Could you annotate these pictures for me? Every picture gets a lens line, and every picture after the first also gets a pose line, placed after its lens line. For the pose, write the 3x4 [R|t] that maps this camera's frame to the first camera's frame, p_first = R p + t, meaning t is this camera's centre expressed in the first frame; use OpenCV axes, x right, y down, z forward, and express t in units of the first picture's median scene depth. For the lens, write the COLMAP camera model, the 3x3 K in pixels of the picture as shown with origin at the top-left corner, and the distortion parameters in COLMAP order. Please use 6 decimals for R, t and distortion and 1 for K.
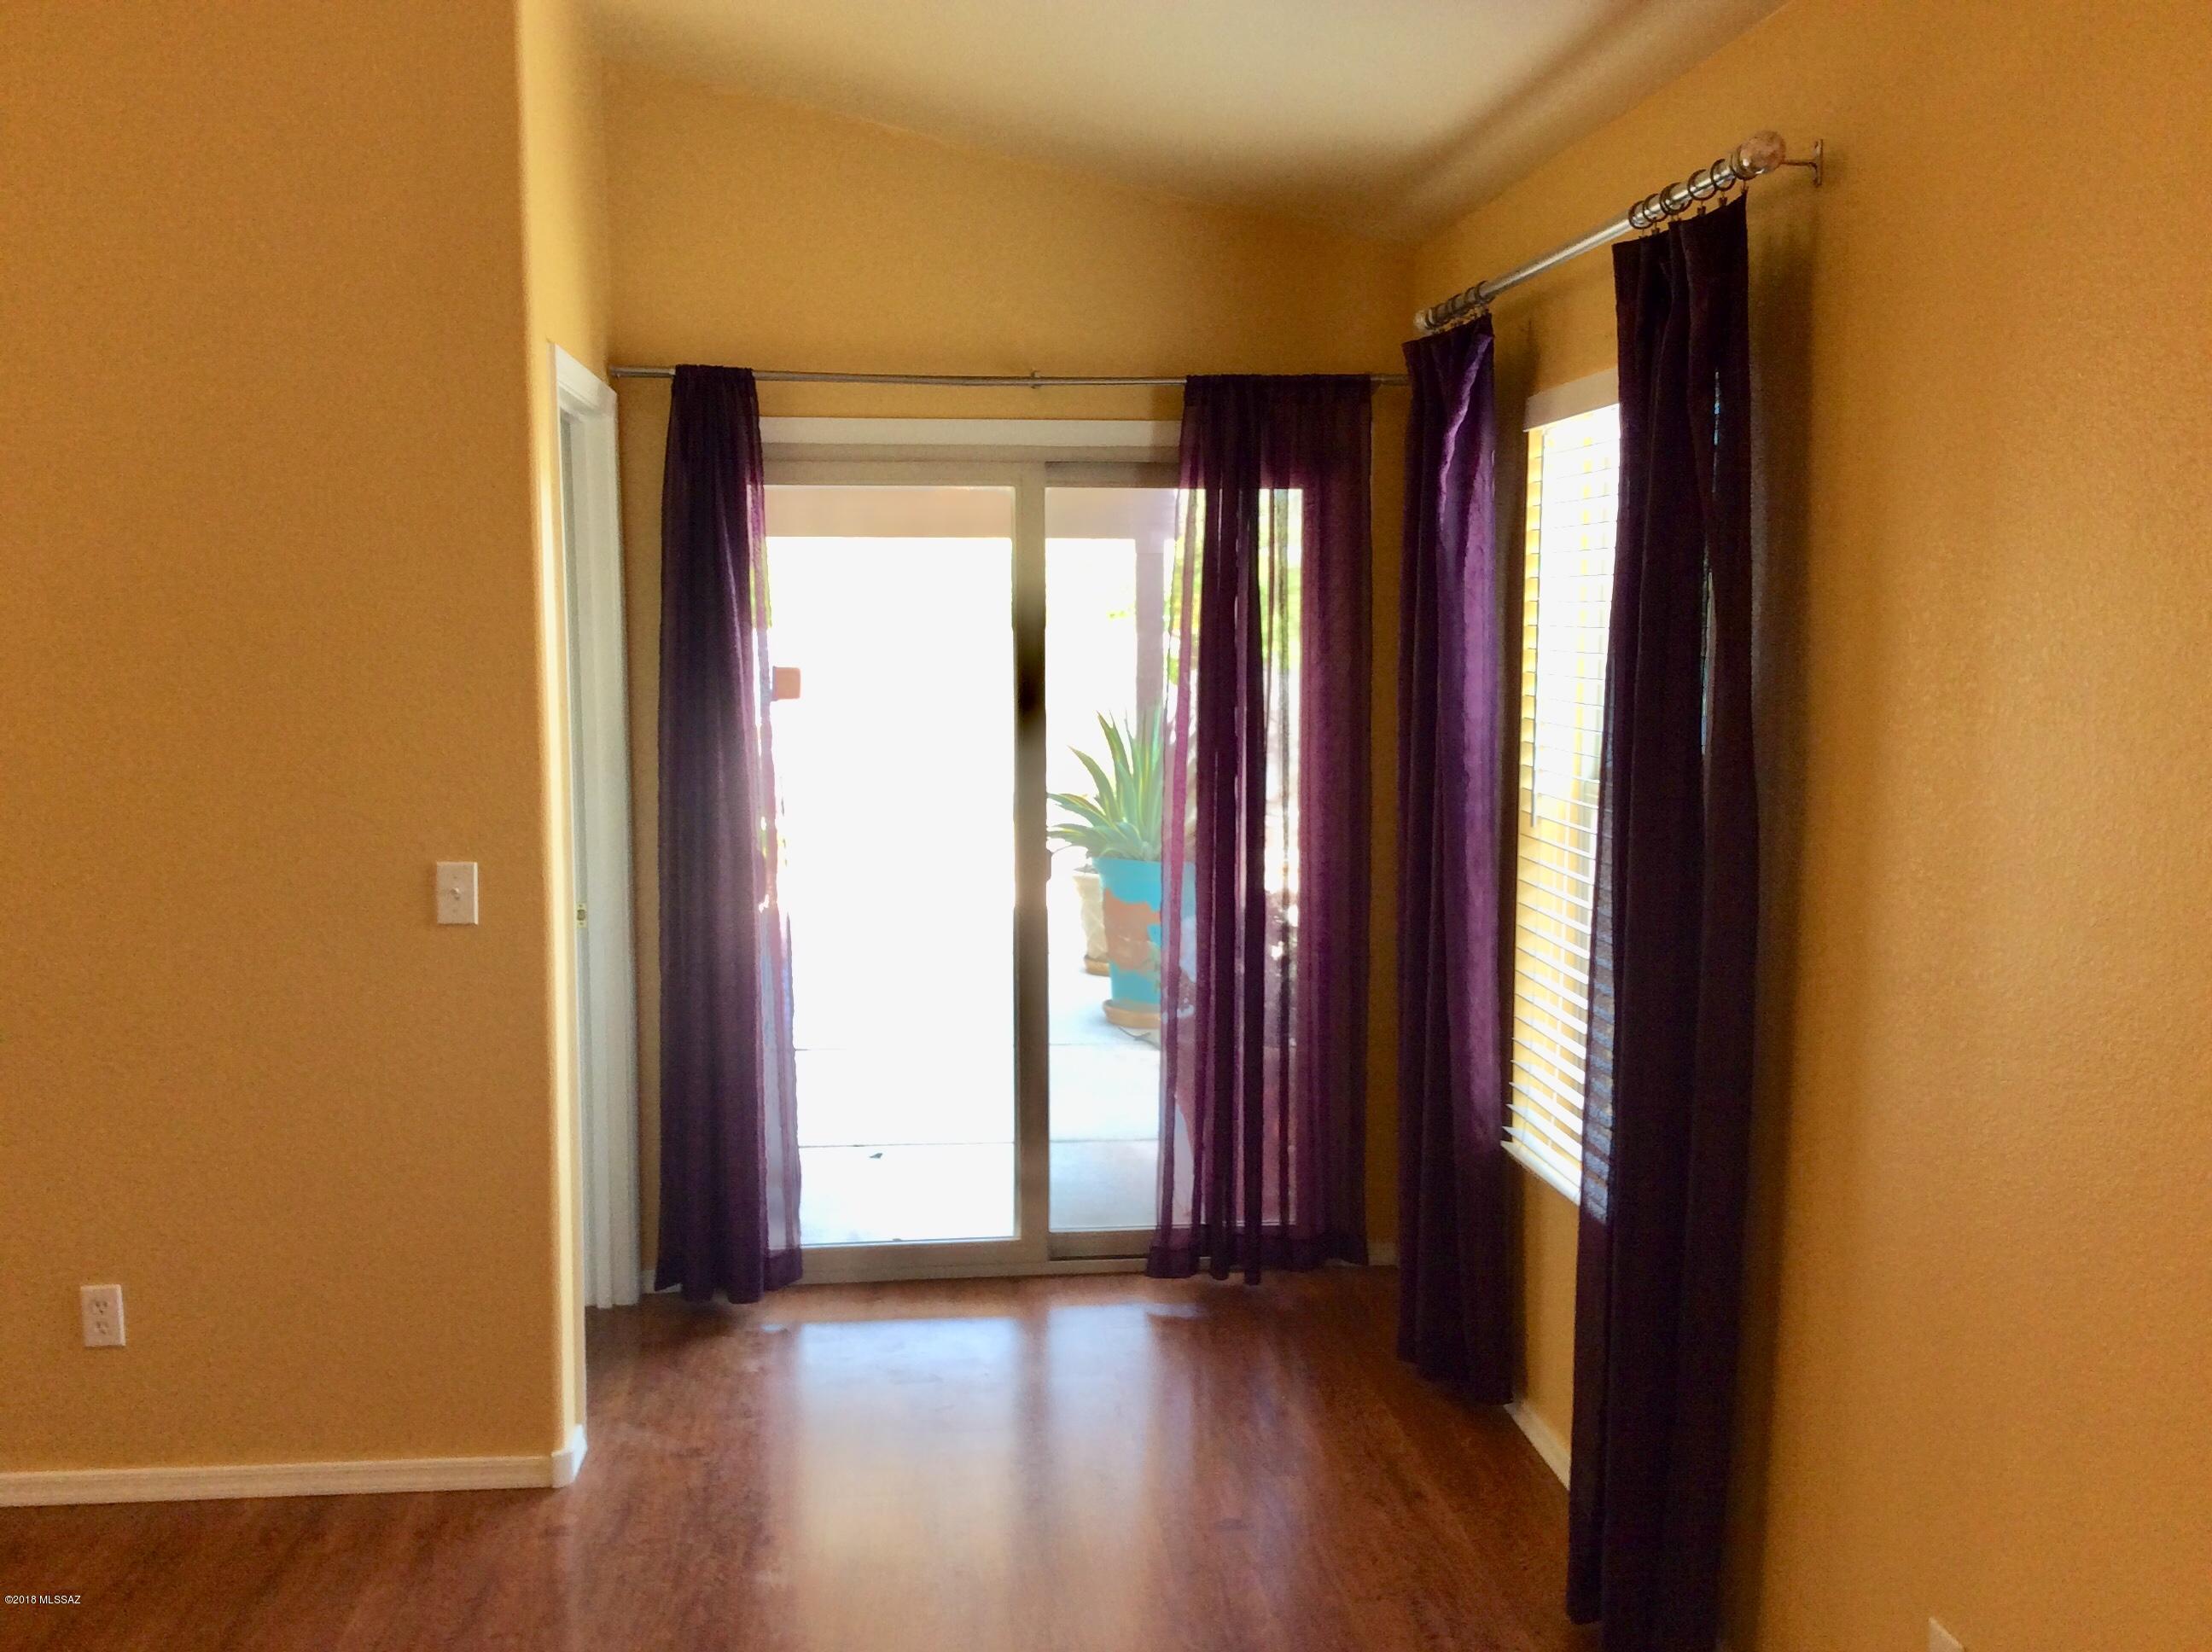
lens RADIAL K [[2006.9, 0, 1066.6], [0, 2006.9, 799.1], [0, 0, 1]] dist [0.093572, -0.006451]
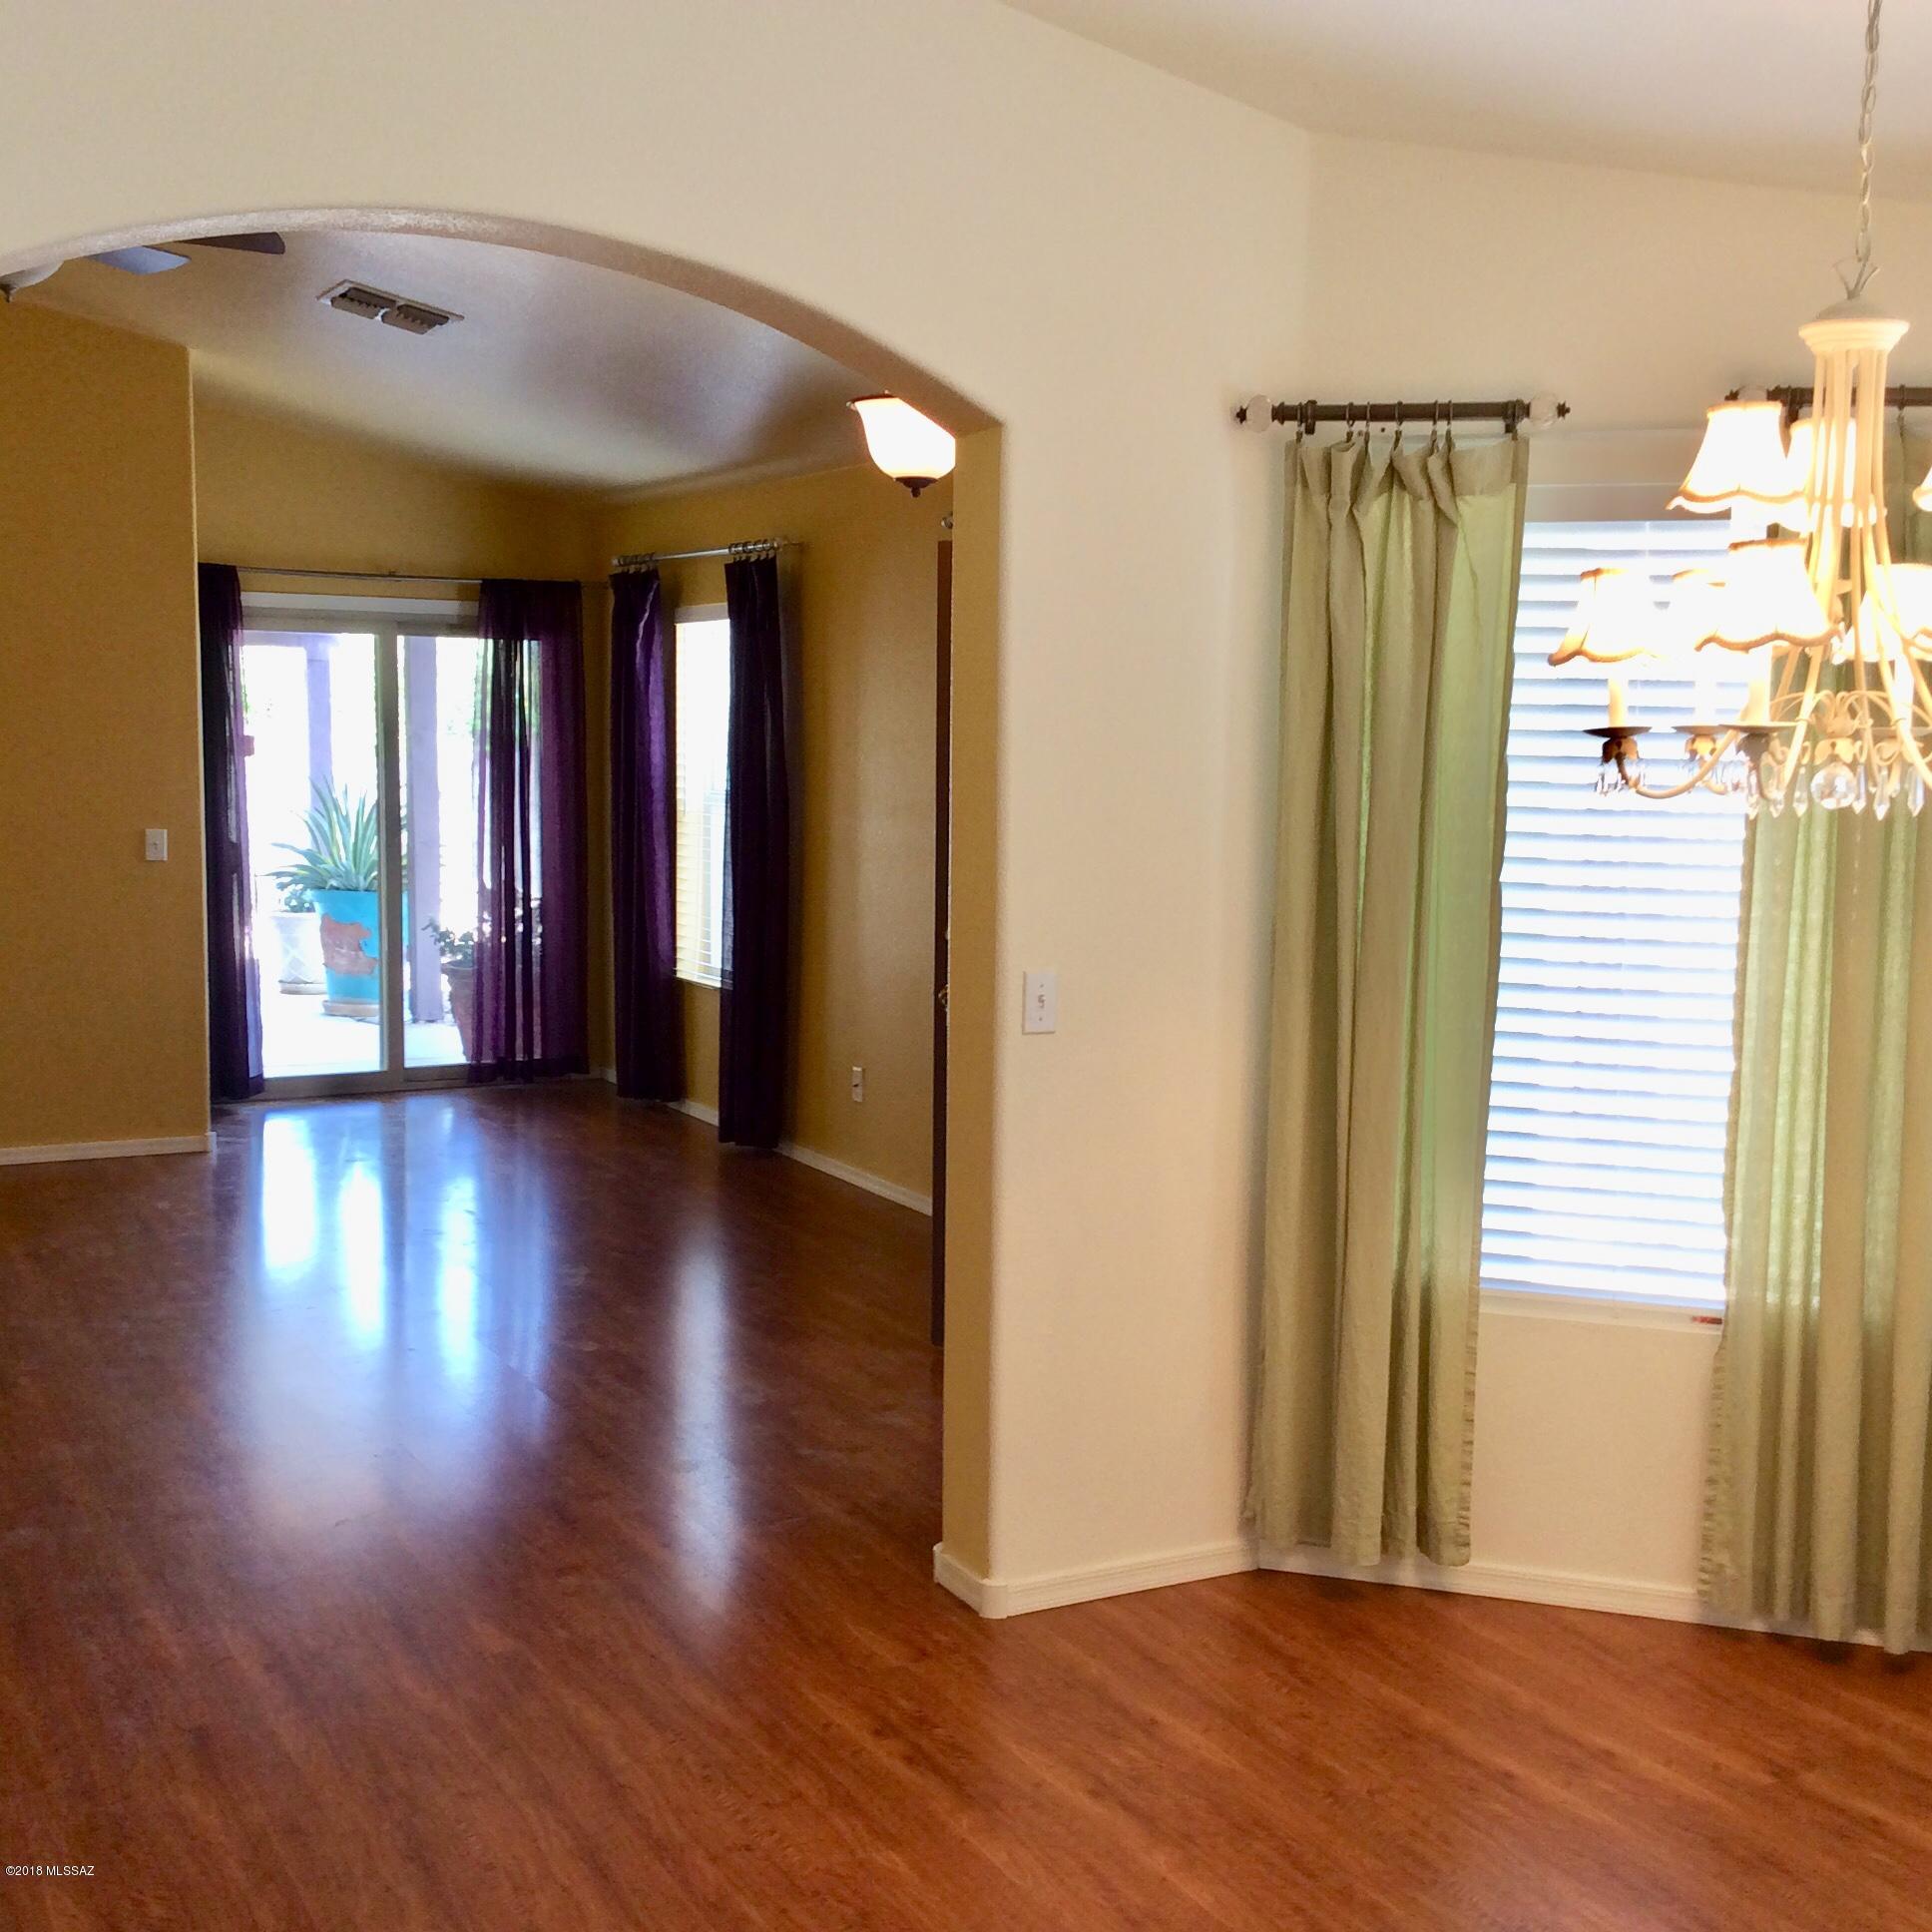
lens RADIAL K [[2350.1, 0, 960.7], [0, 2350.1, 964.0], [0, 0, 1]] dist [0.166982, -0.378478]
pose [[0.916895, -0.027015, 0.398214, -0.424271], [0.022440, 0.999618, 0.016146, 0.117973], [-0.398498, -0.005868, 0.917151, -1.185633]]
